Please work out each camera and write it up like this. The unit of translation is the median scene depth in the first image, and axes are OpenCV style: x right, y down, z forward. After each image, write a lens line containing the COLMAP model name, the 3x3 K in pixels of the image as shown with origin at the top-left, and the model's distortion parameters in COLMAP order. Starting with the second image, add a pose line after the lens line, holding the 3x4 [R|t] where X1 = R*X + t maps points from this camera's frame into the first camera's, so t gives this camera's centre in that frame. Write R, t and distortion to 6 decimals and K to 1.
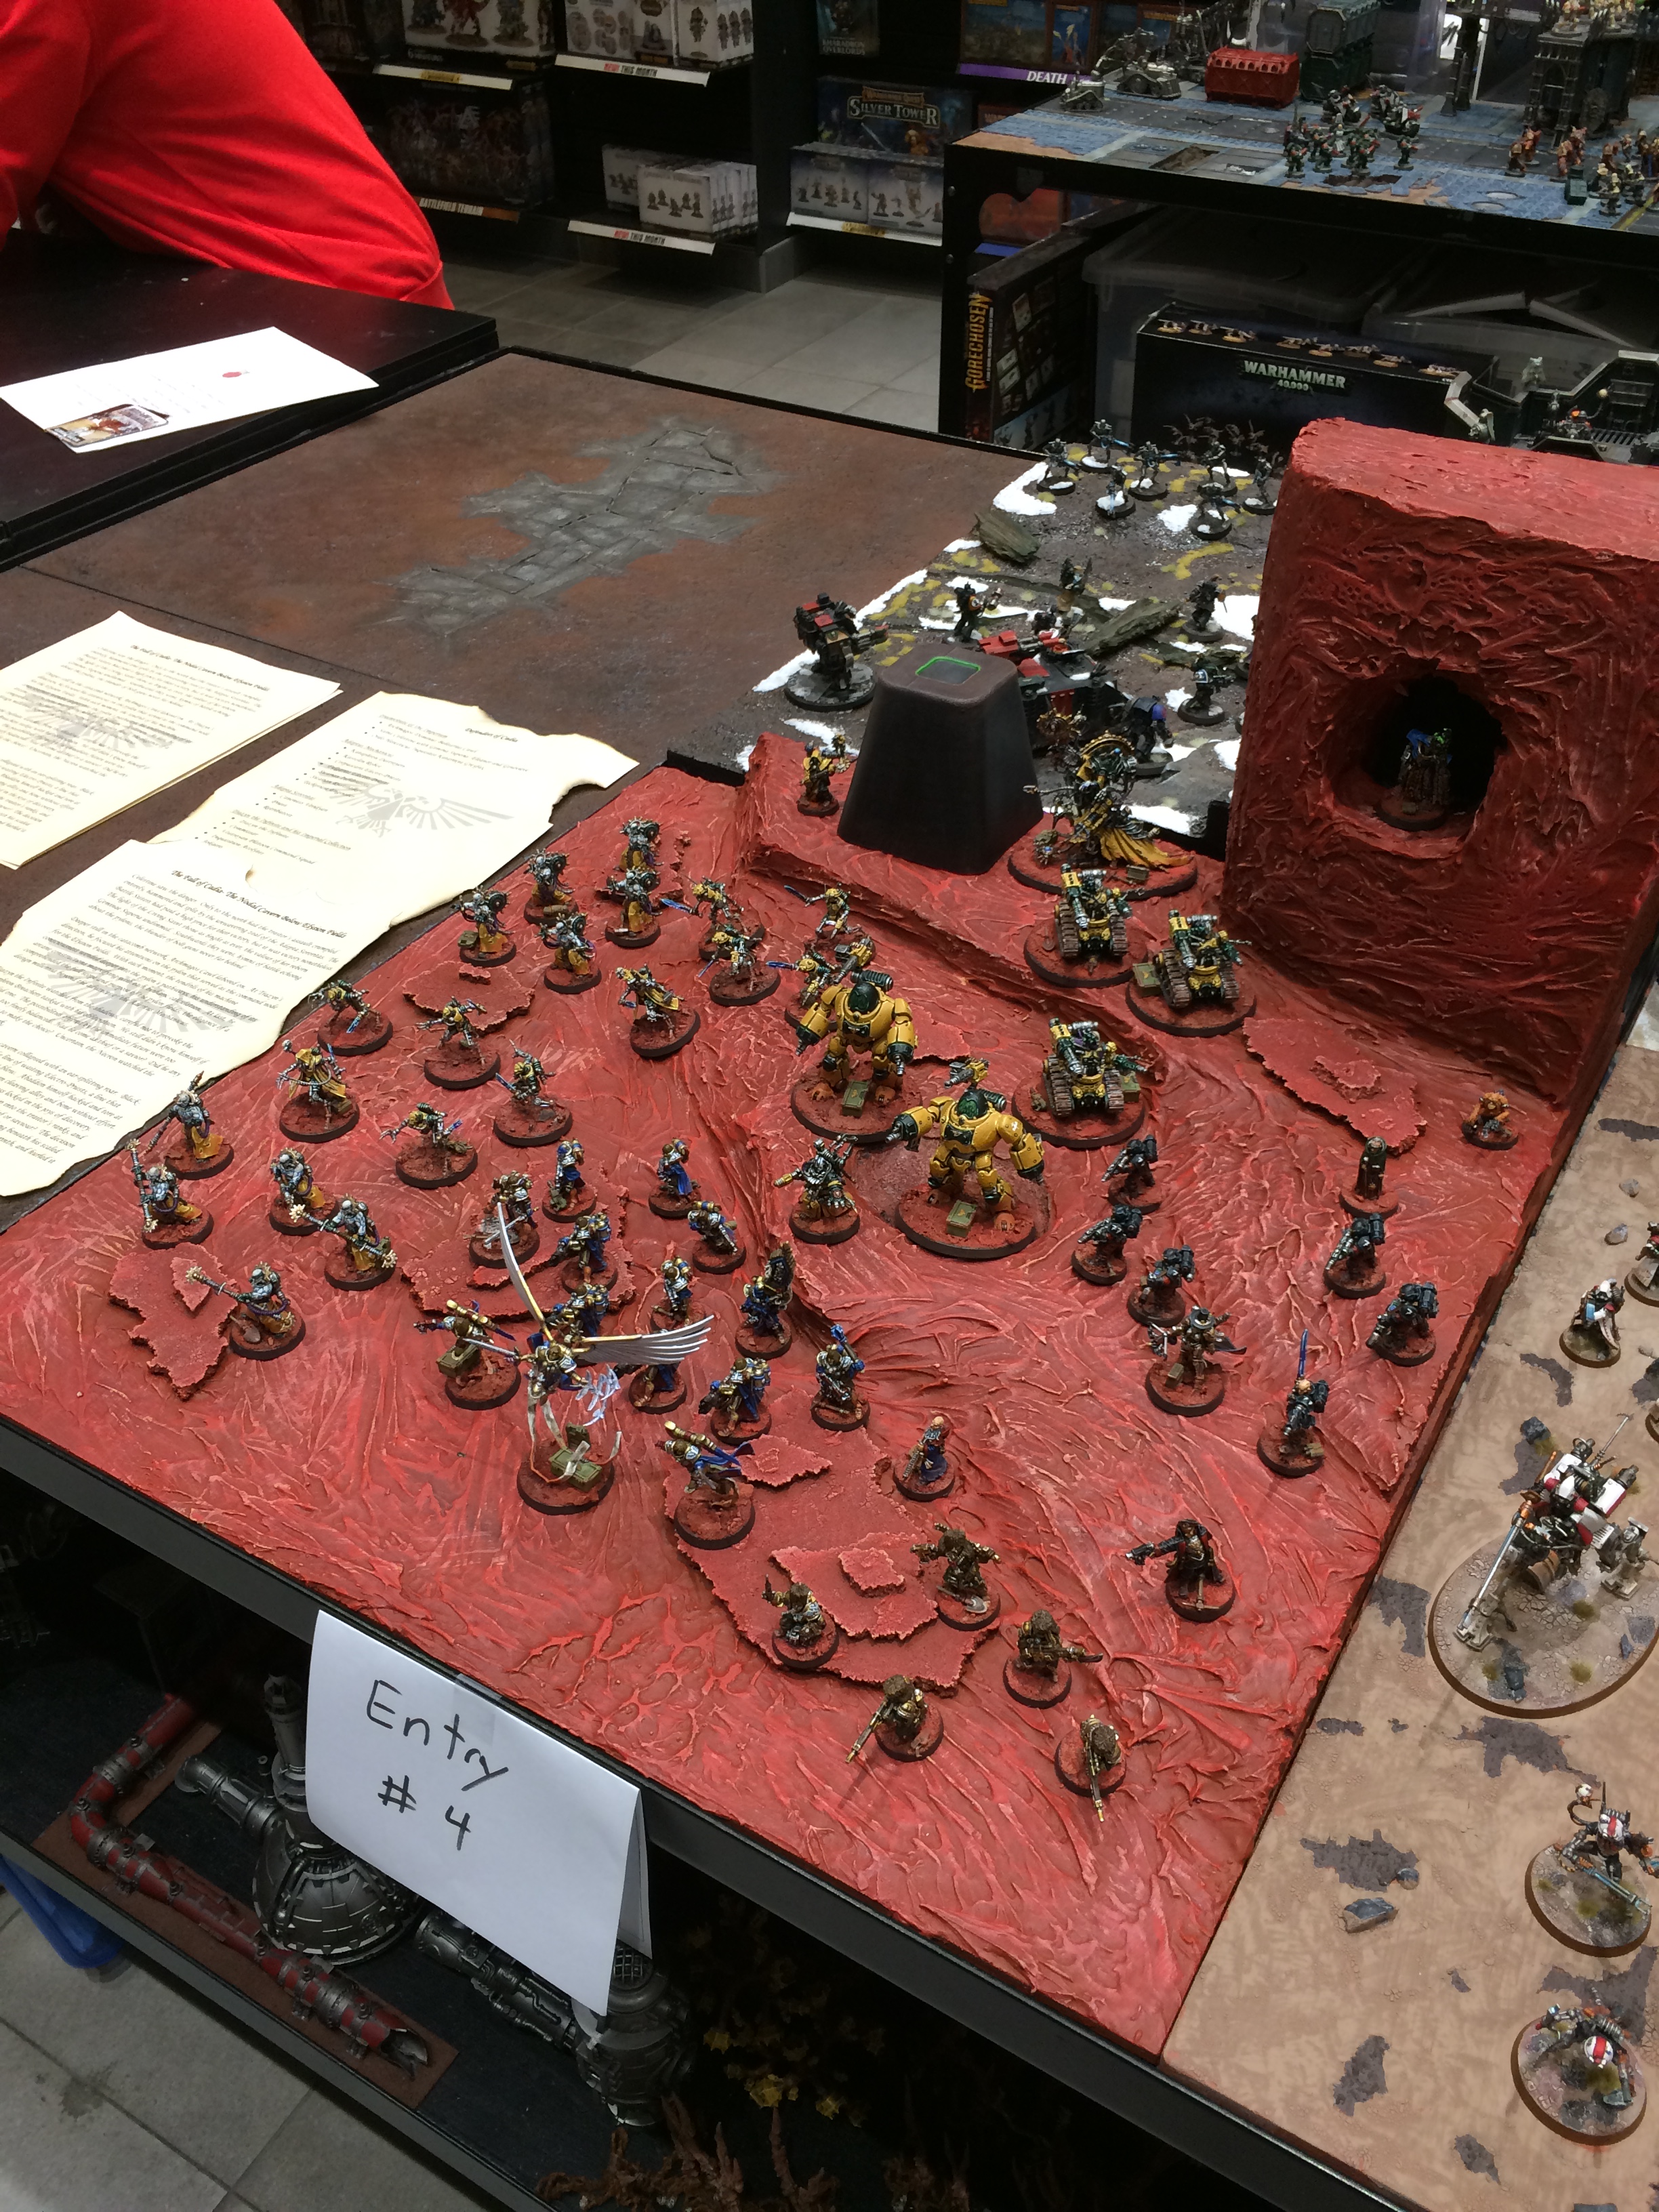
lens RADIAL K [[1896.9, 0, 843.2], [0, 1896.9, 1111.4], [0, 0, 1]] dist [0.062184, -0.009276]
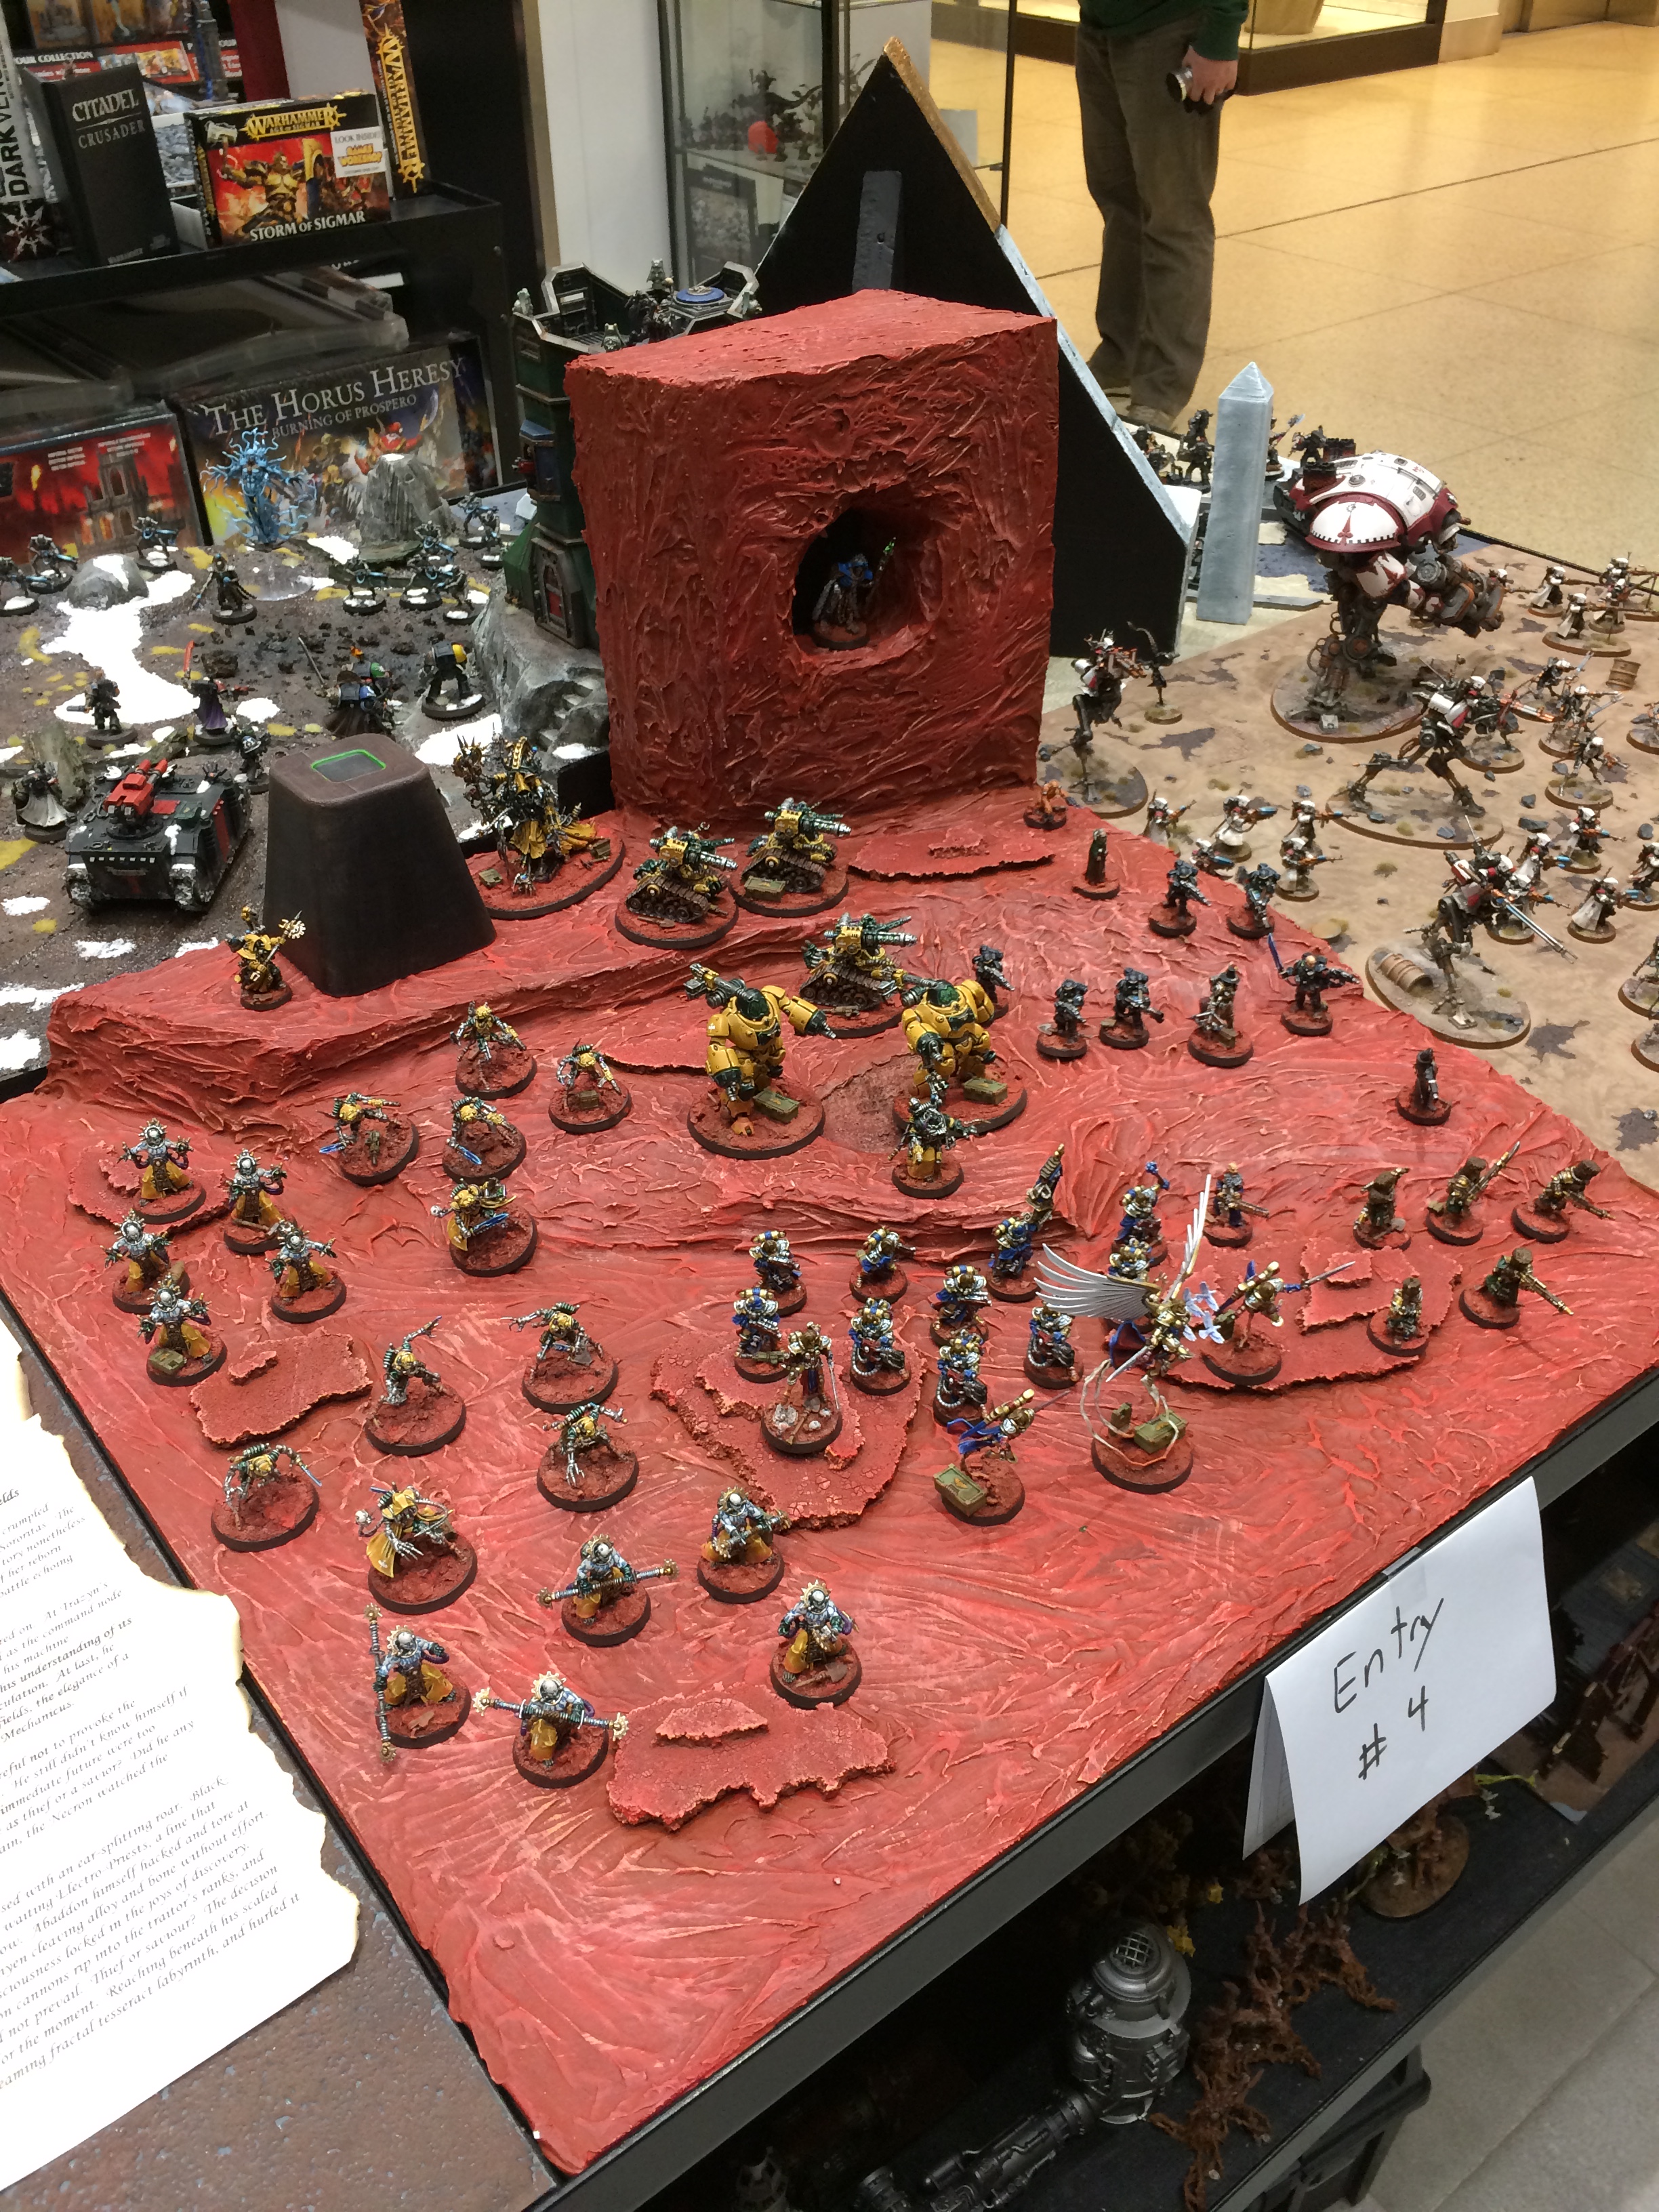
lens RADIAL K [[1896.9, 0, 842.0], [0, 1896.9, 1100.4], [0, 0, 1]] dist [0.062184, -0.009276]
pose [[0.360897, -0.547113, 0.755262, -0.791186], [0.584044, 0.763960, 0.274332, -0.283735], [-0.727080, 0.342100, 0.595249, 0.456804]]
